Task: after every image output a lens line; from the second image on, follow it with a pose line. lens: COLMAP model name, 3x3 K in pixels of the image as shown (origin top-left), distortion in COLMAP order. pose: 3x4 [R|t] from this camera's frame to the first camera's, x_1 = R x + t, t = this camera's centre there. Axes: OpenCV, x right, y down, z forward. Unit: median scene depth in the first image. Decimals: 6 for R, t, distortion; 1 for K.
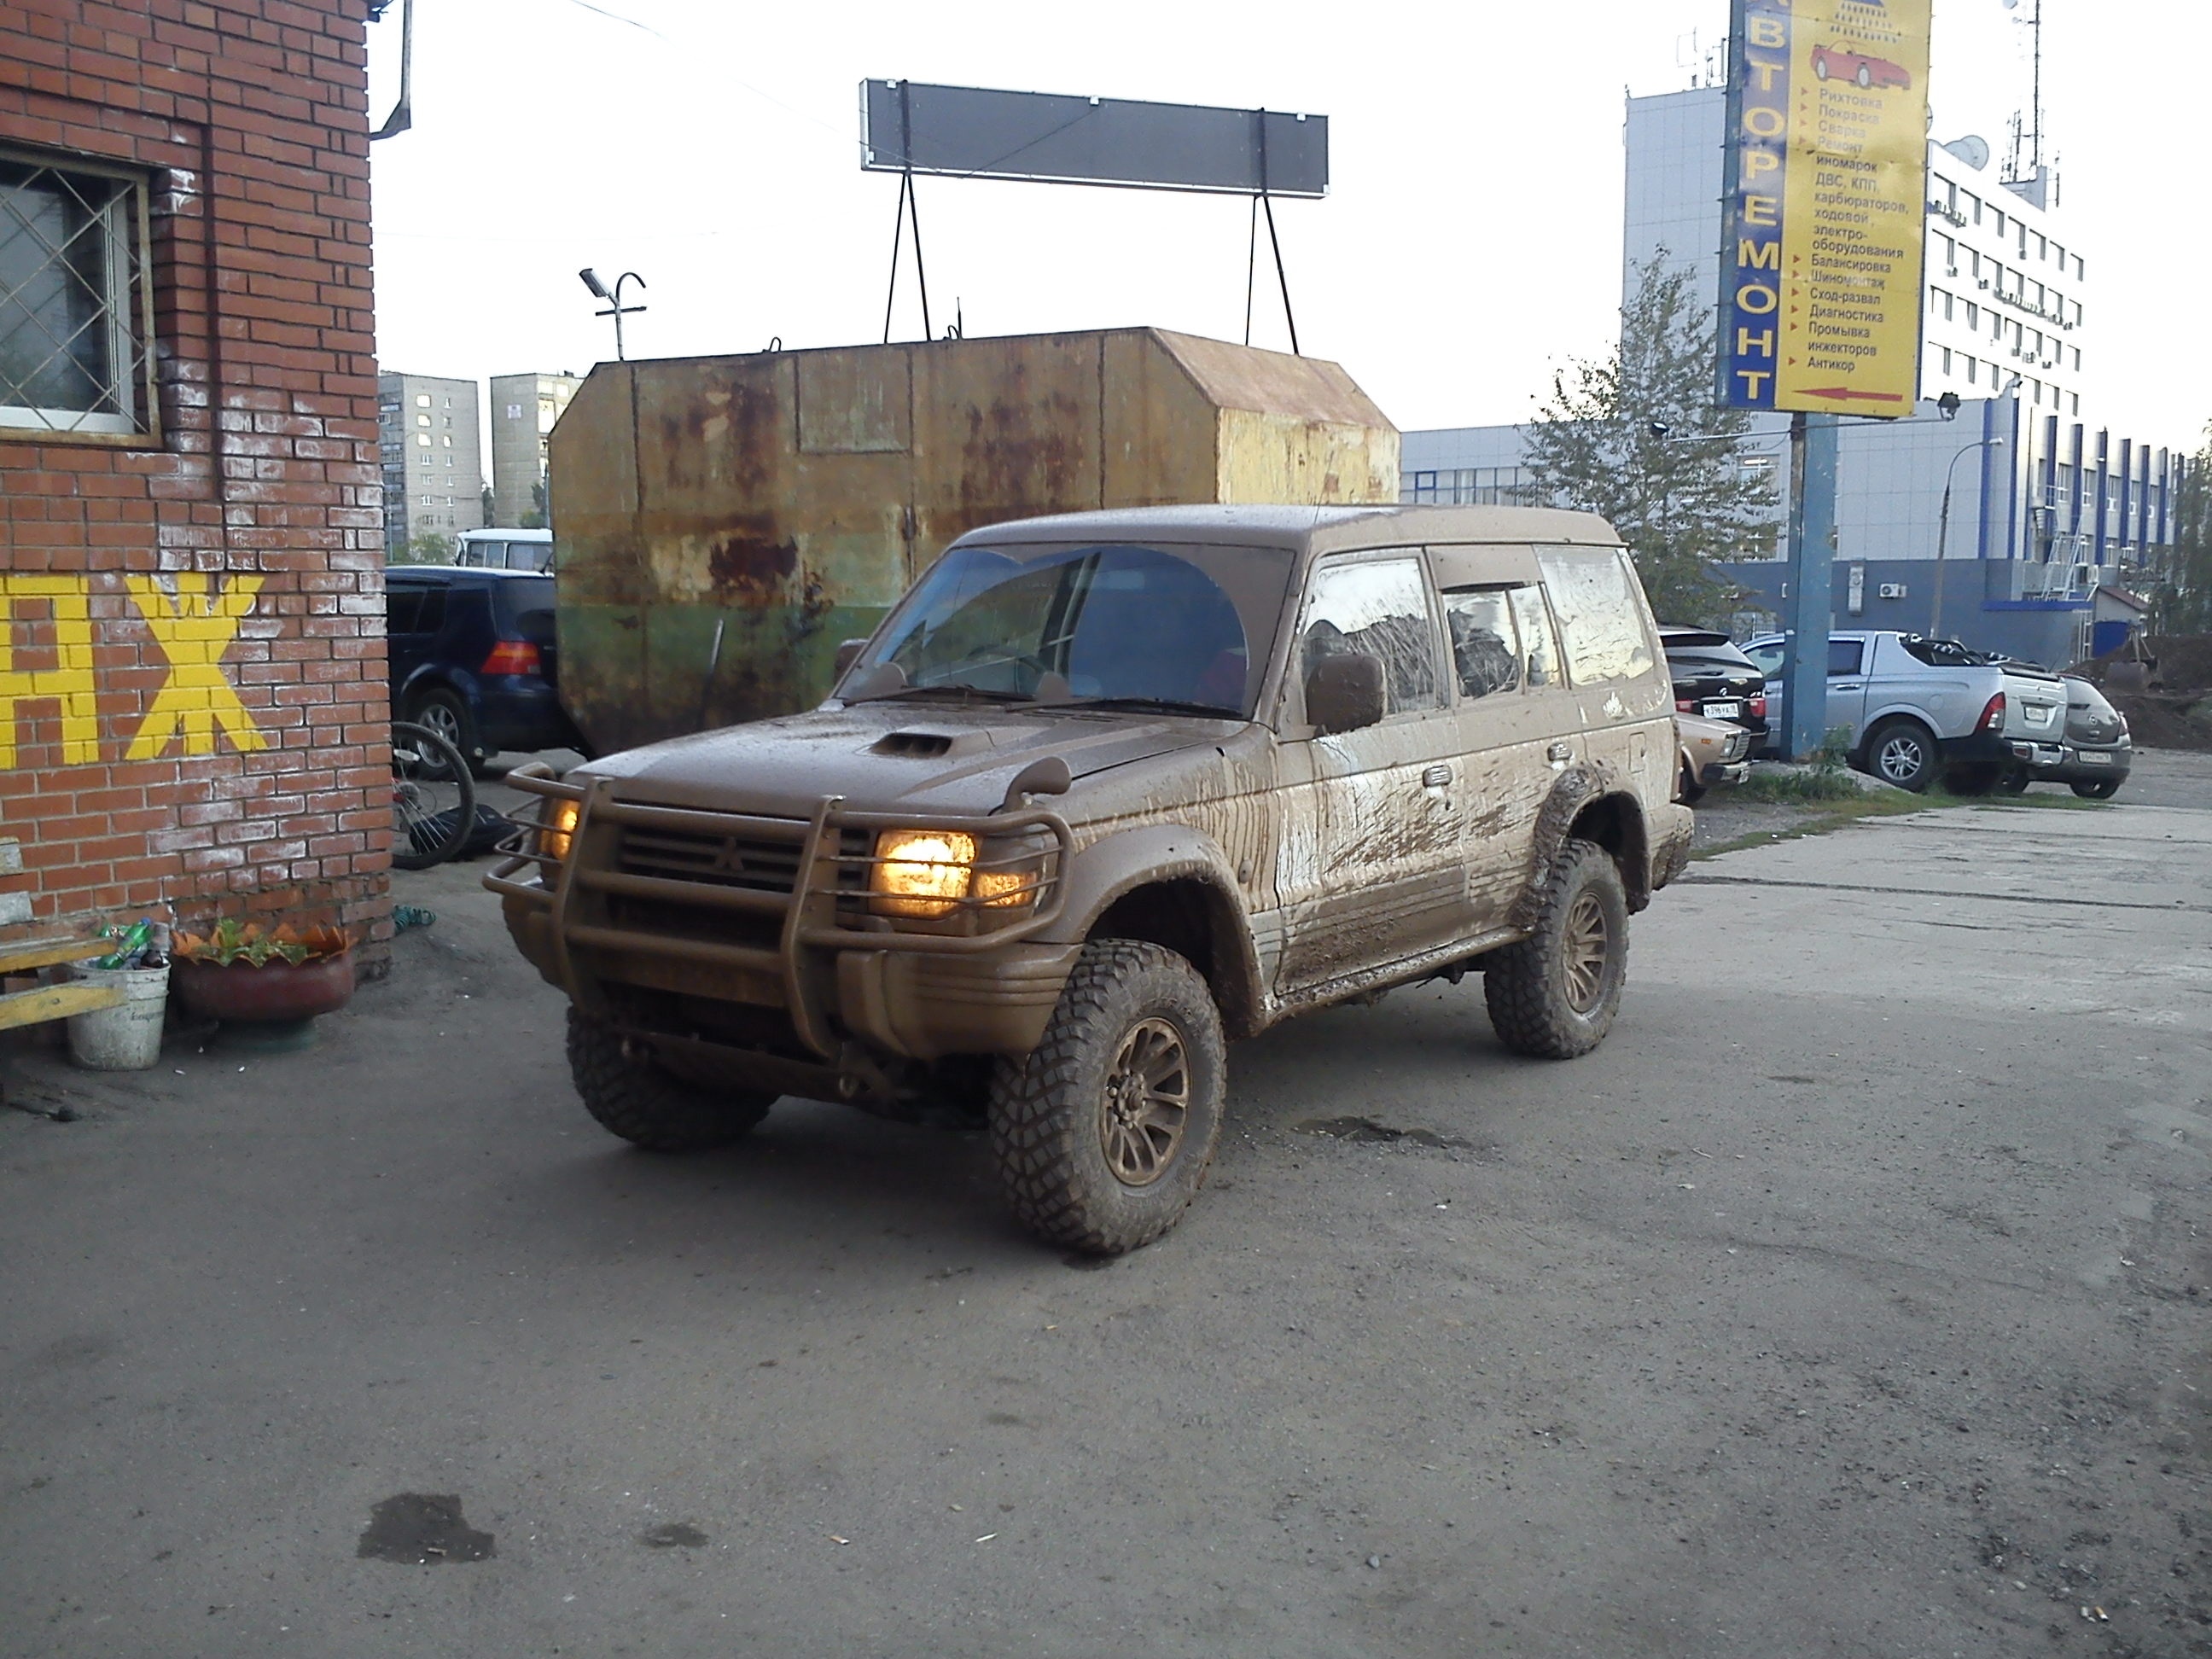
lens RADIAL K [[2159.6, 0, 1141.8], [0, 2159.6, 826.5], [0, 0, 1]] dist [0.116755, -0.371371]
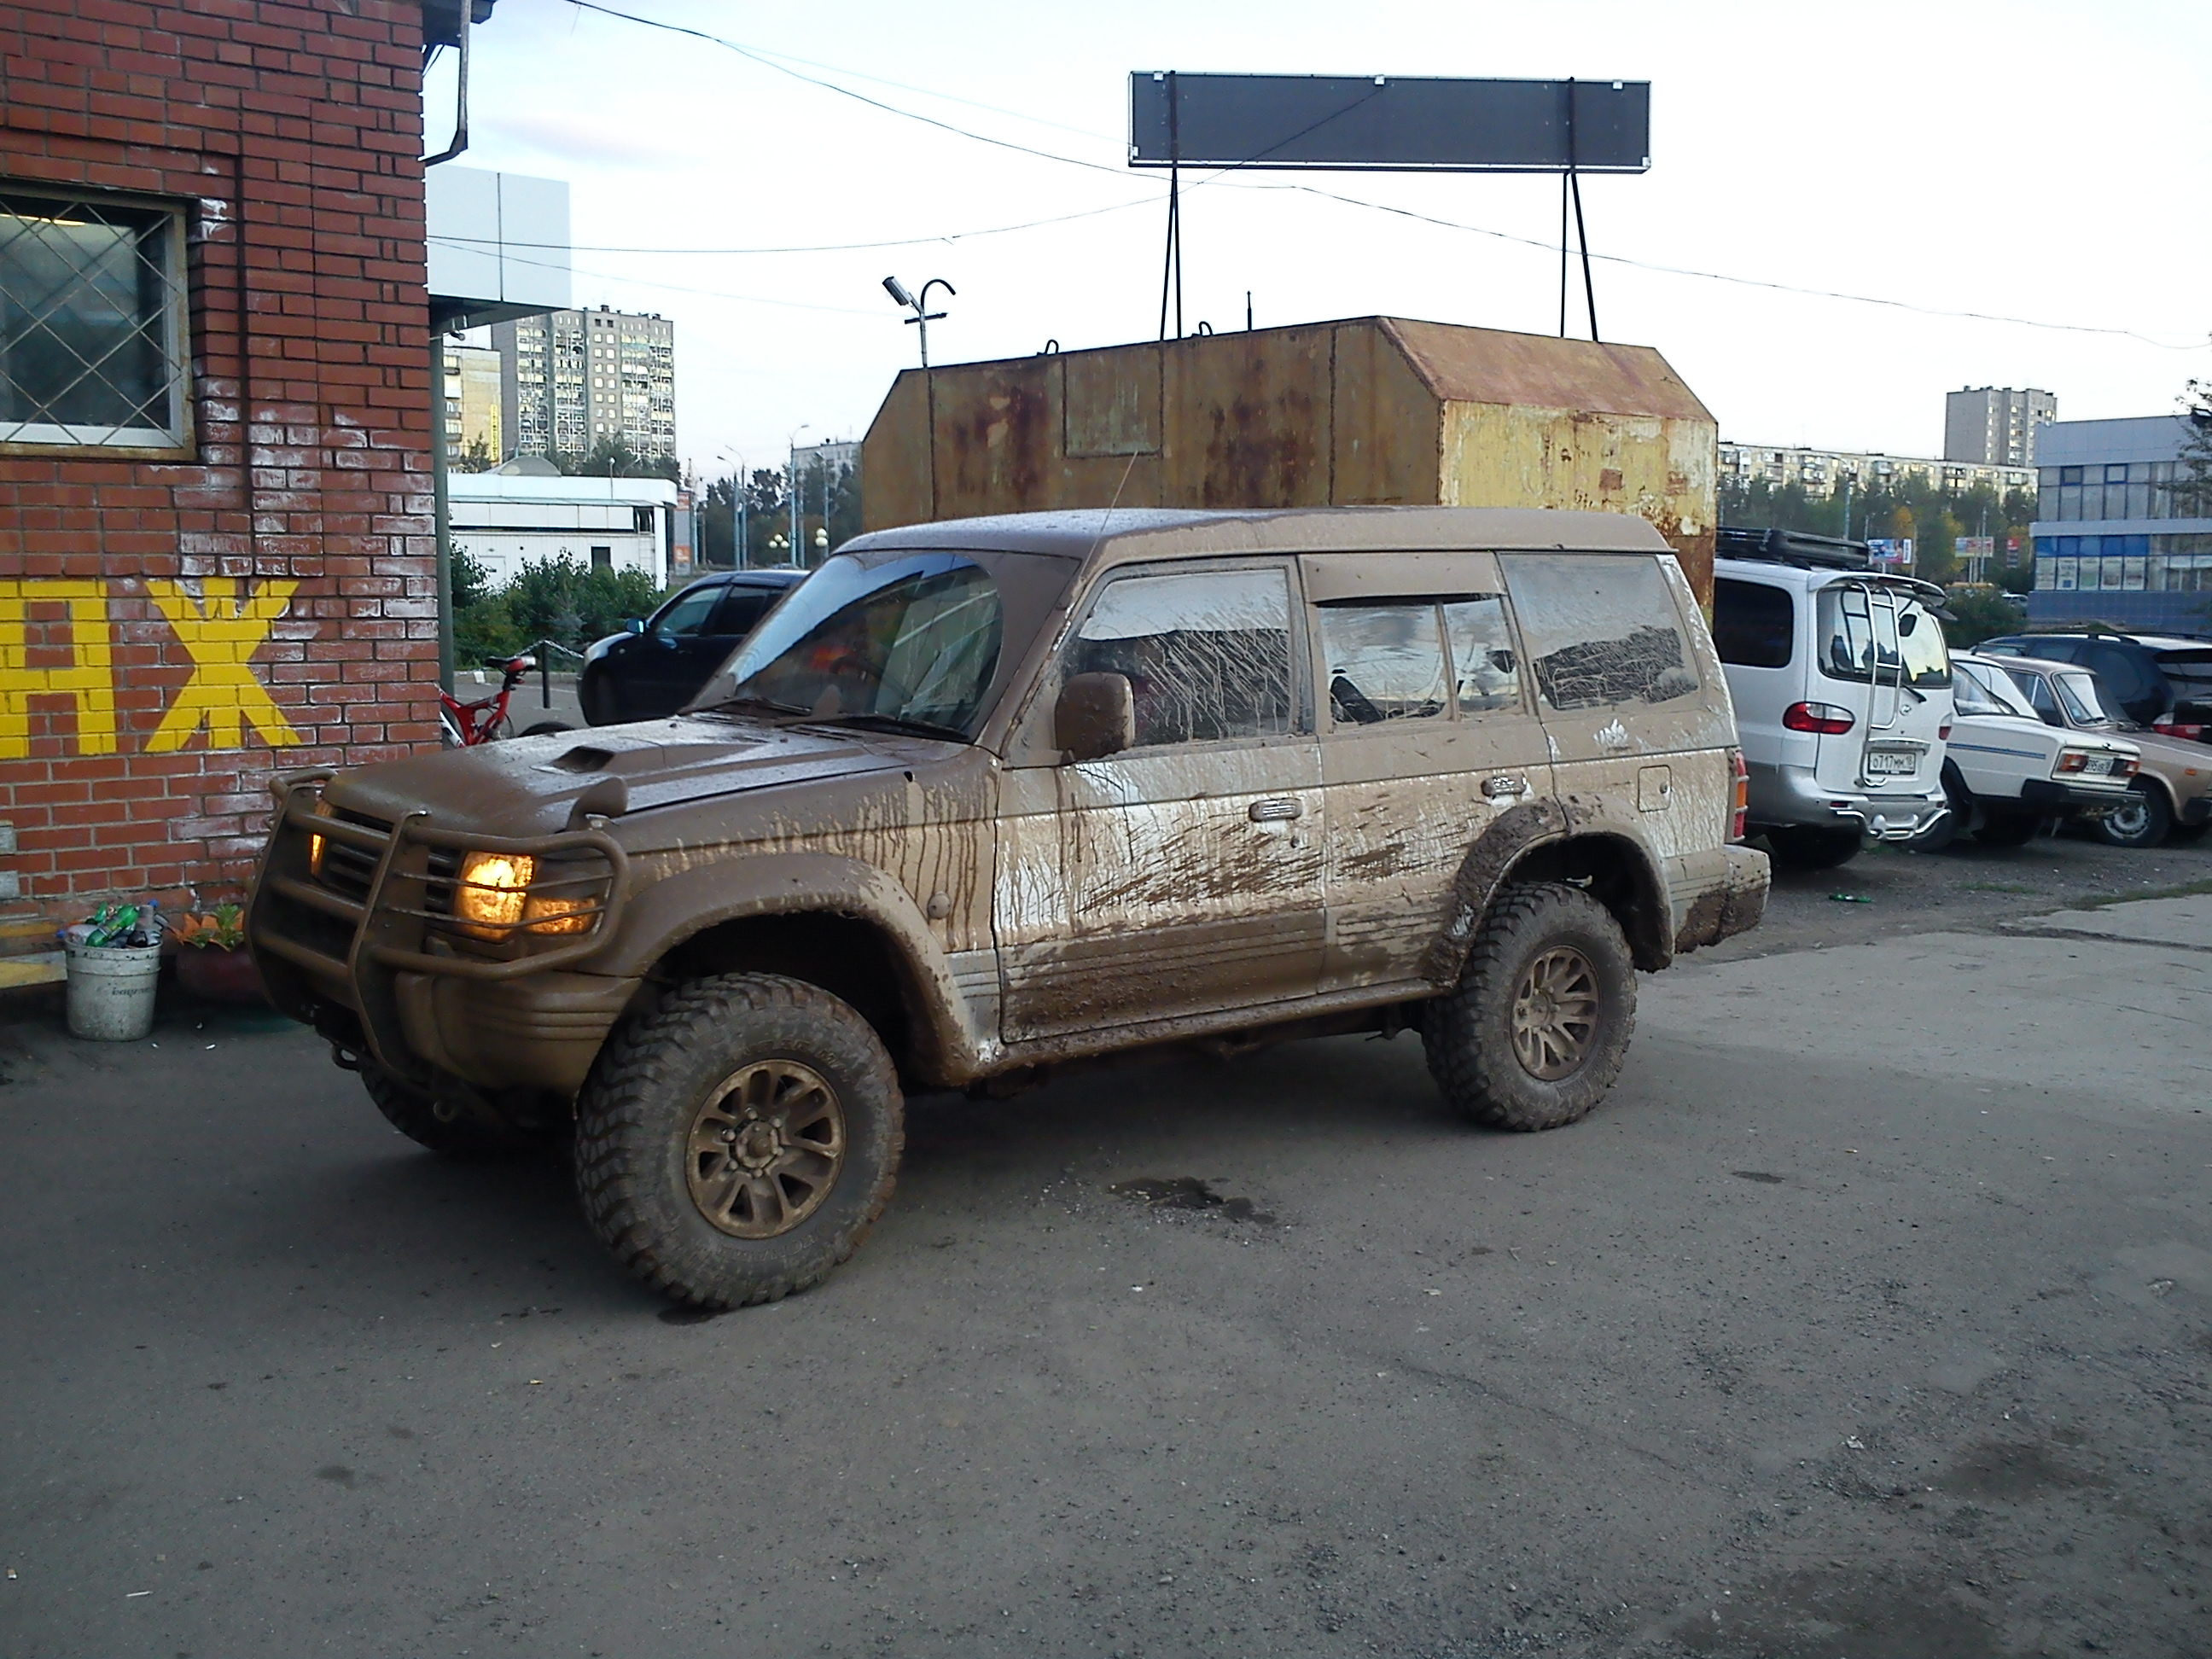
lens RADIAL K [[2176.4, 0, 1109.6], [0, 2176.4, 831.1], [0, 0, 1]] dist [0.131590, -0.467023]
pose [[0.957038, 0.036934, -0.287601, 0.295710], [-0.036667, 0.999308, 0.006317, -0.015484], [0.287635, 0.004500, 0.957730, 0.098636]]
